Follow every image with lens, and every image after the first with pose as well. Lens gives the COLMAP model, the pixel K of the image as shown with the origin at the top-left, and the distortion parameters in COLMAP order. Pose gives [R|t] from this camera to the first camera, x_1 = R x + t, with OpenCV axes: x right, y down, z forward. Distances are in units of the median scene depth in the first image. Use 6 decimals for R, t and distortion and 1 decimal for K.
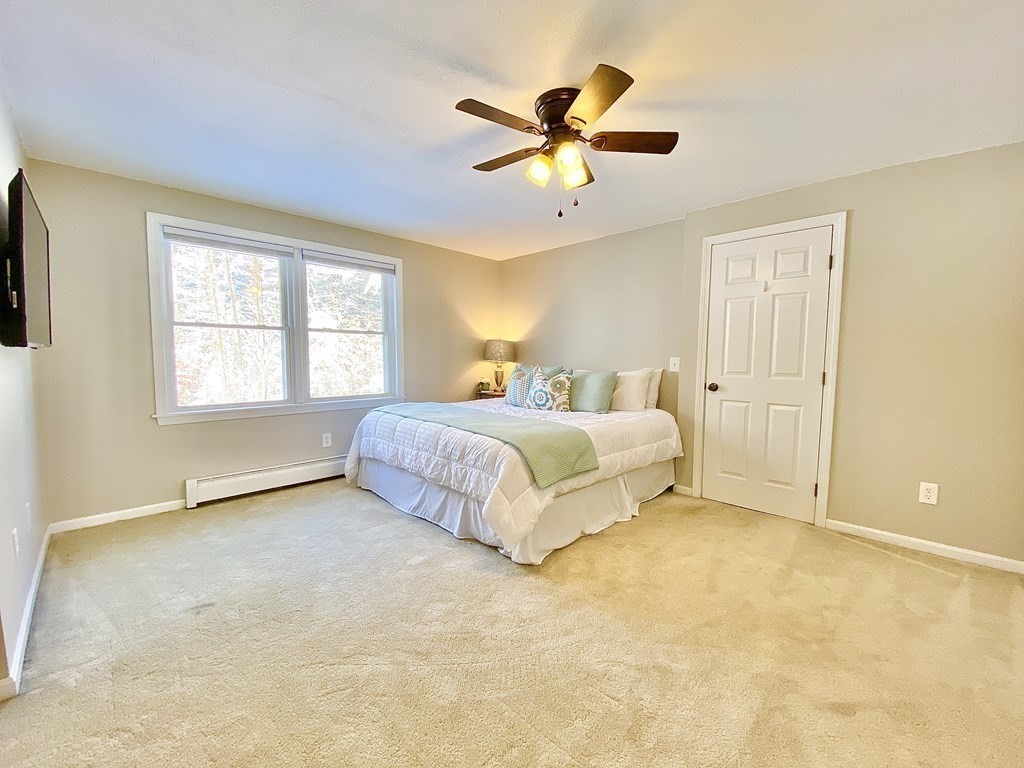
lens RADIAL K [[421.7, 0, 519.3], [0, 421.7, 385.5], [0, 0, 1]] dist [0.040329, -0.032415]
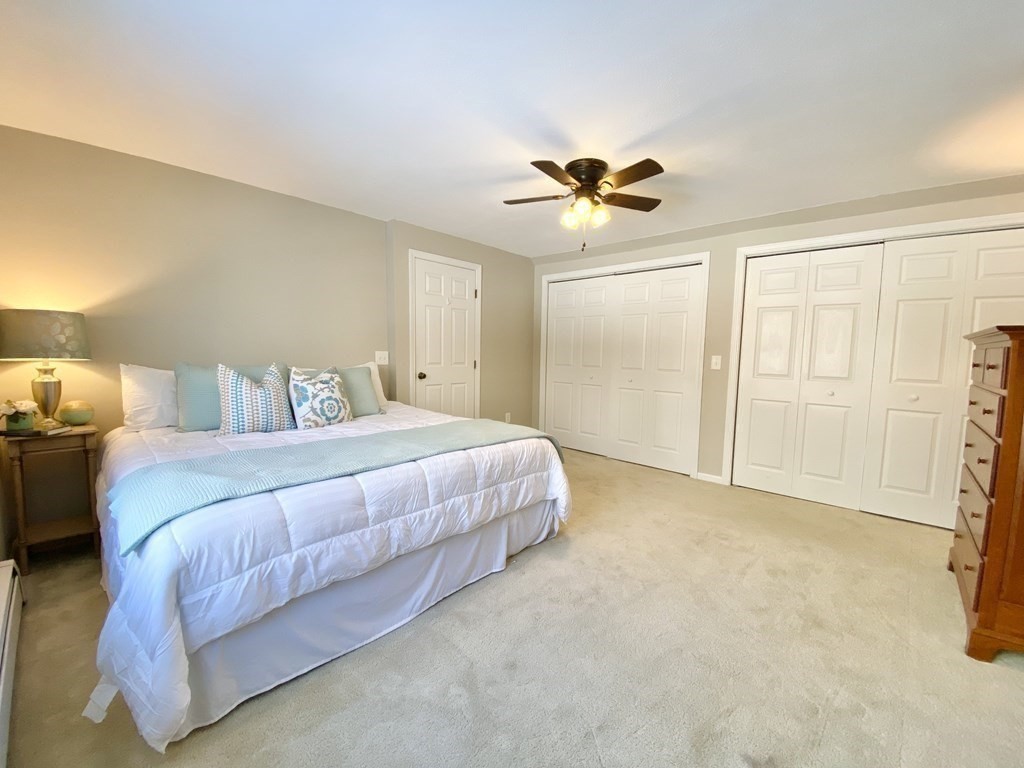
lens RADIAL K [[413.3, 0, 500.9], [0, 413.3, 385.9], [0, 0, 1]] dist [0.038641, 0.000042]
pose [[-0.031771, -0.096584, 0.994818, -0.684436], [0.050575, 0.993890, 0.098109, -0.066681], [-0.998215, 0.053430, -0.026692, 0.729909]]
